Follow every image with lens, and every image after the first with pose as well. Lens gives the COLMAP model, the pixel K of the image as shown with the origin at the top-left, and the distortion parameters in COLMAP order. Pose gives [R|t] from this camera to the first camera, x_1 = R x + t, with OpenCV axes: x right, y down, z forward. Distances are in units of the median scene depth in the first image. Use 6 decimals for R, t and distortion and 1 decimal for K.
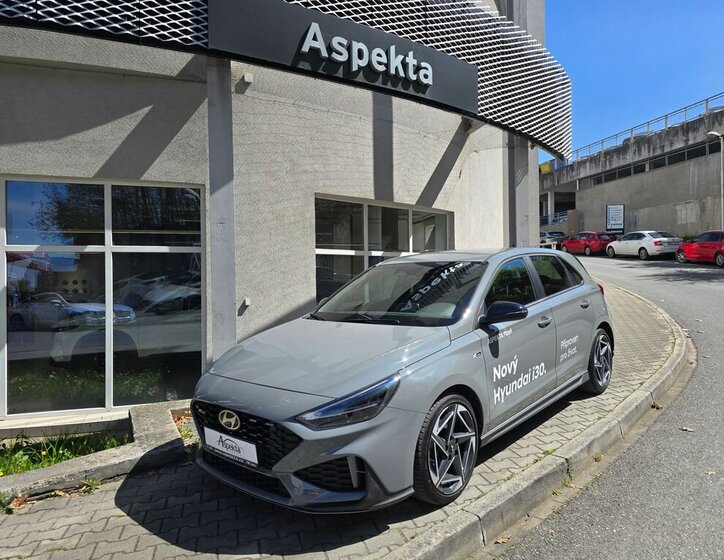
lens RADIAL K [[496.5, 0, 370.5], [0, 496.5, 277.9], [0, 0, 1]] dist [0.060773, -0.056282]
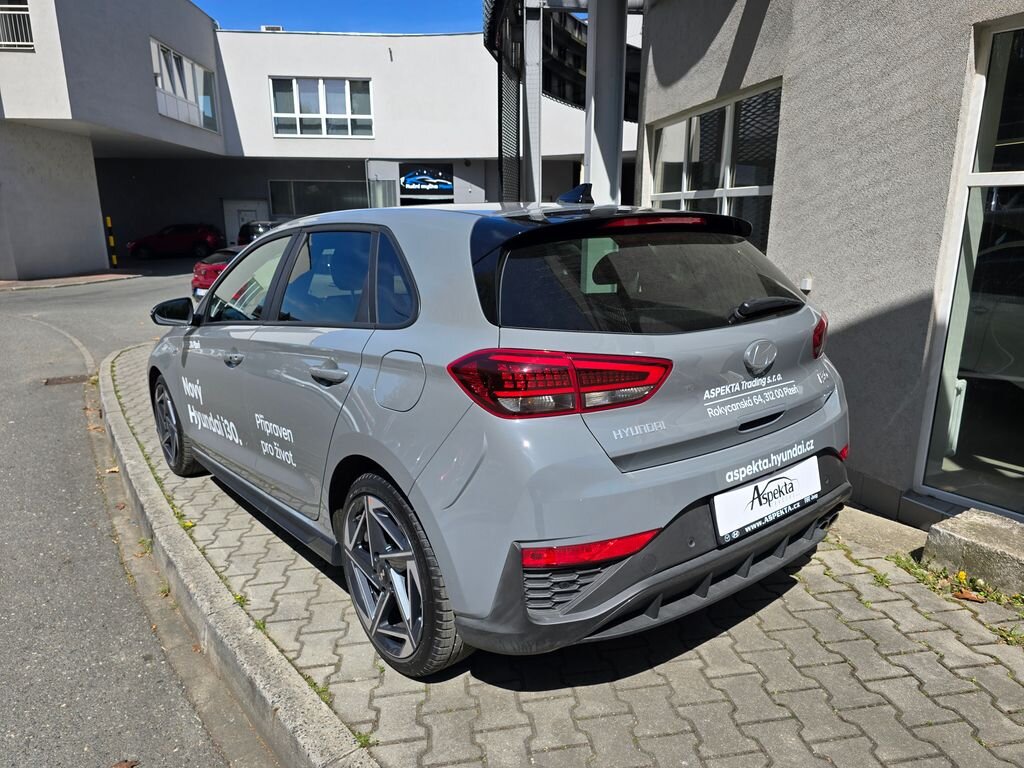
lens RADIAL K [[691.7, 0, 512.0], [0, 691.7, 384.0], [0, 0, 1]] dist [0.034190, -0.030042]
pose [[-0.155024, 0.251132, -0.955458, 0.516092], [0.005638, 0.967359, 0.253345, -0.037709], [0.987895, 0.033888, -0.151379, 0.704811]]
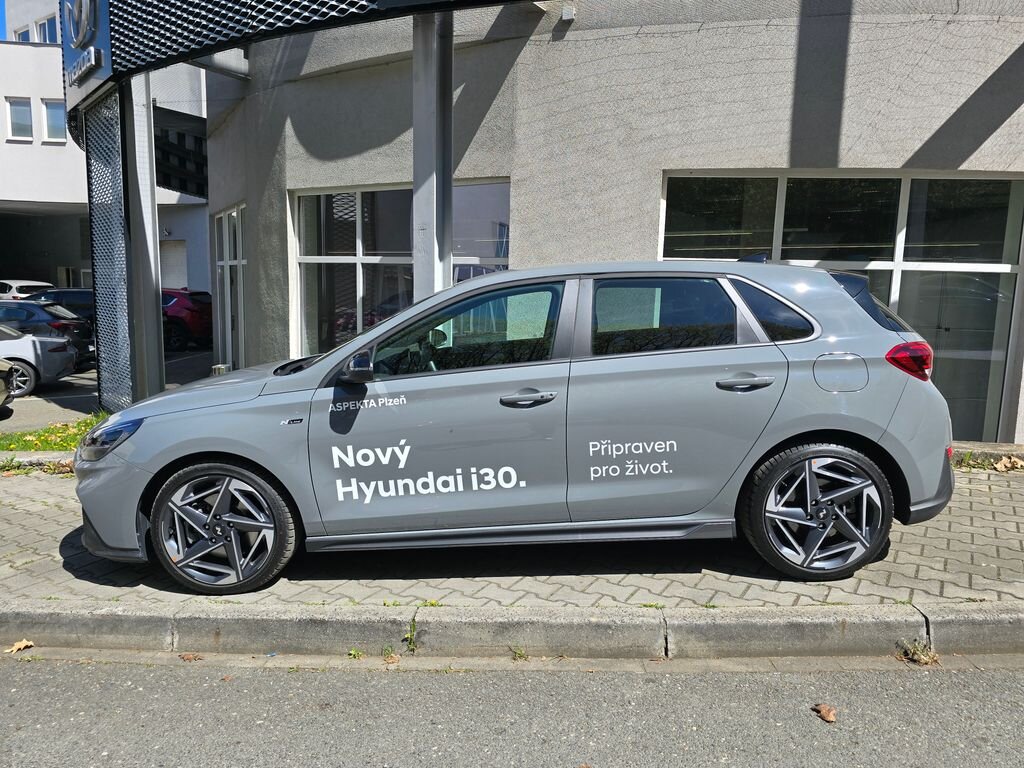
lens RADIAL K [[684.8, 0, 524.0], [0, 684.8, 379.3], [0, 0, 1]] dist [0.051845, -0.042373]
pose [[0.656879, 0.127716, -0.743101, 0.451737], [-0.035199, 0.989670, 0.138979, -0.019006], [0.753174, -0.065136, 0.654588, 0.248658]]
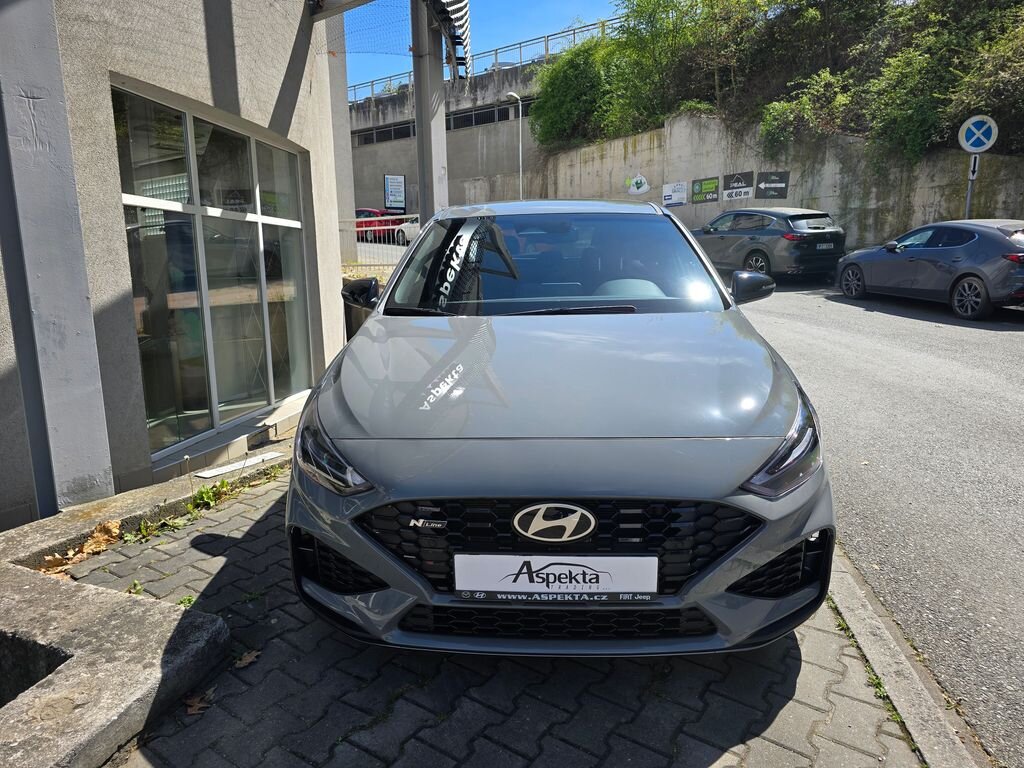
lens RADIAL K [[691.7, 0, 512.0], [0, 691.7, 384.0], [0, 0, 1]] dist [0.034190, -0.030042]
pose [[0.779065, -0.099686, 0.618967, -0.245270], [0.003606, 0.987974, 0.154577, 0.022488], [-0.626933, -0.118194, 0.770055, 0.198951]]
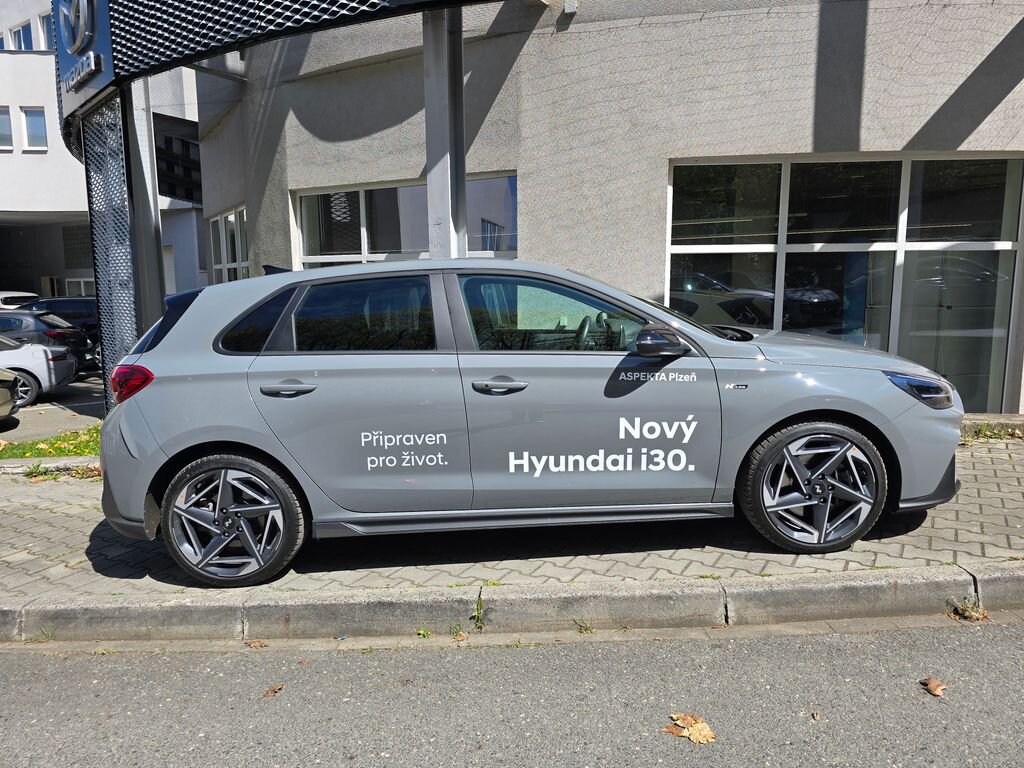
lens RADIAL K [[684.8, 0, 524.0], [0, 684.8, 379.3], [0, 0, 1]] dist [0.051845, -0.042373]
pose [[0.674858, 0.108921, -0.729865, 0.436308], [-0.004119, 0.989588, 0.143872, -0.012900], [0.737936, -0.094087, 0.668280, 0.214492]]
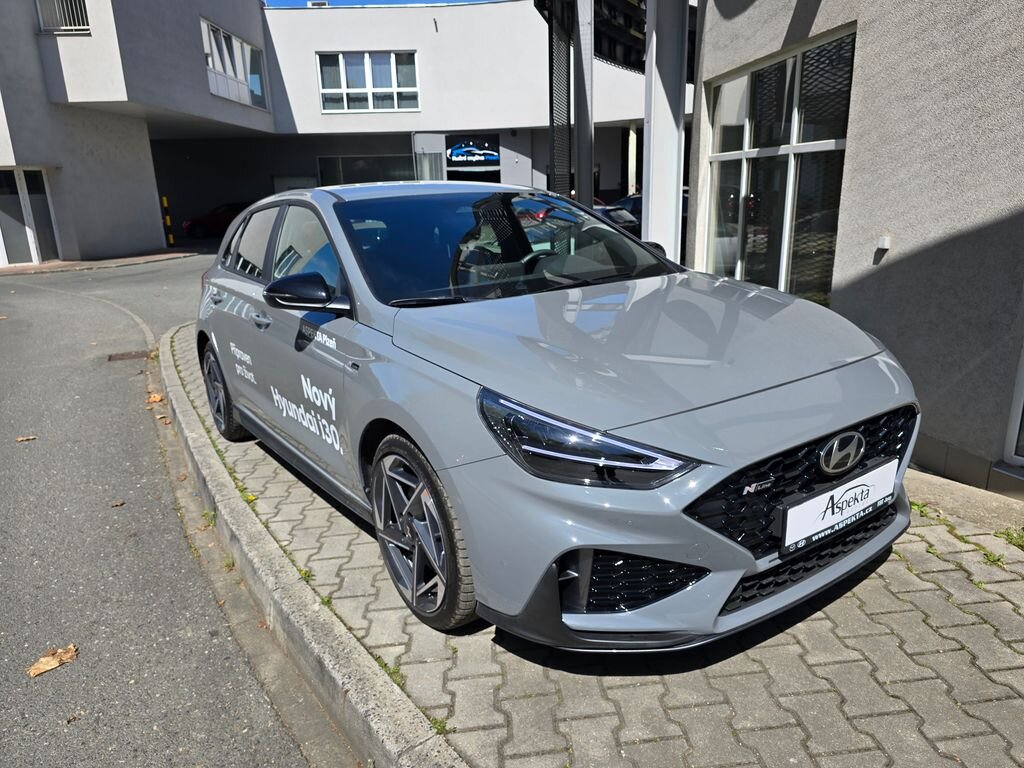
lens RADIAL K [[693.0, 0, 517.7], [0, 693.0, 369.9], [0, 0, 1]] dist [0.036744, -0.035723]
pose [[-0.209059, 0.271635, -0.939419, 0.501755], [0.033018, 0.962060, 0.270834, -0.030400], [0.977346, 0.025603, -0.210096, 0.691688]]
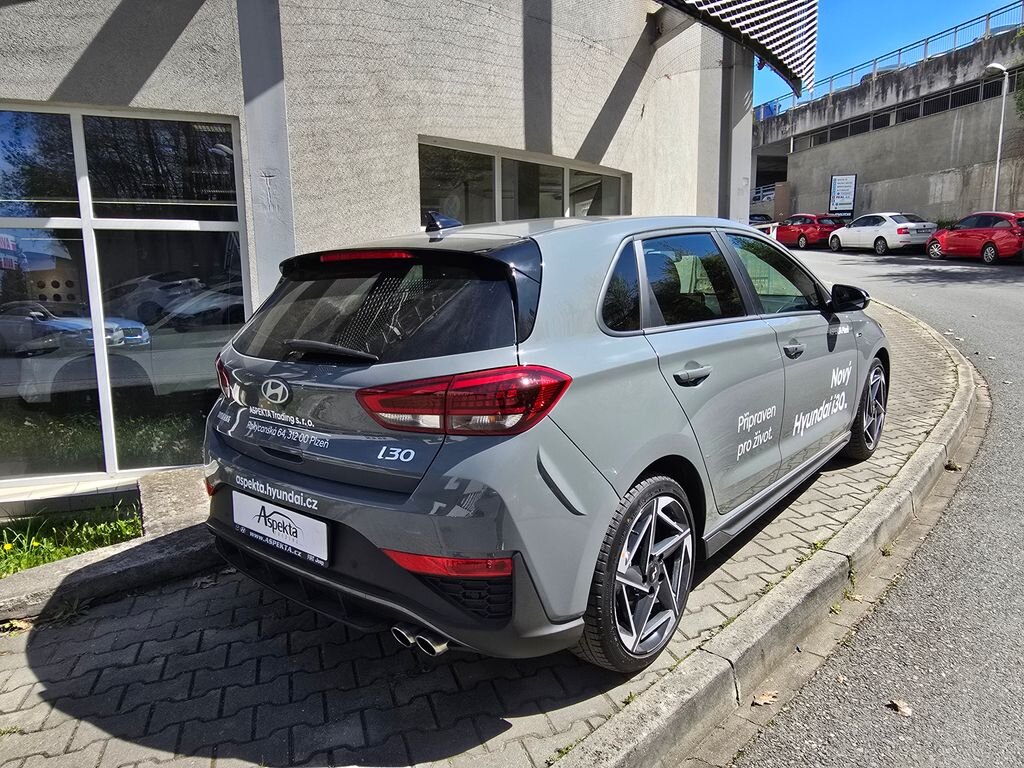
lens RADIAL K [[695.0, 0, 518.2], [0, 695.0, 393.3], [0, 0, 1]] dist [0.008617, -0.005515]
pose [[0.999125, -0.004587, 0.041567, -0.023870], [-0.002020, 0.987512, 0.157529, 0.010246], [-0.041770, -0.157475, 0.986639, 0.083169]]
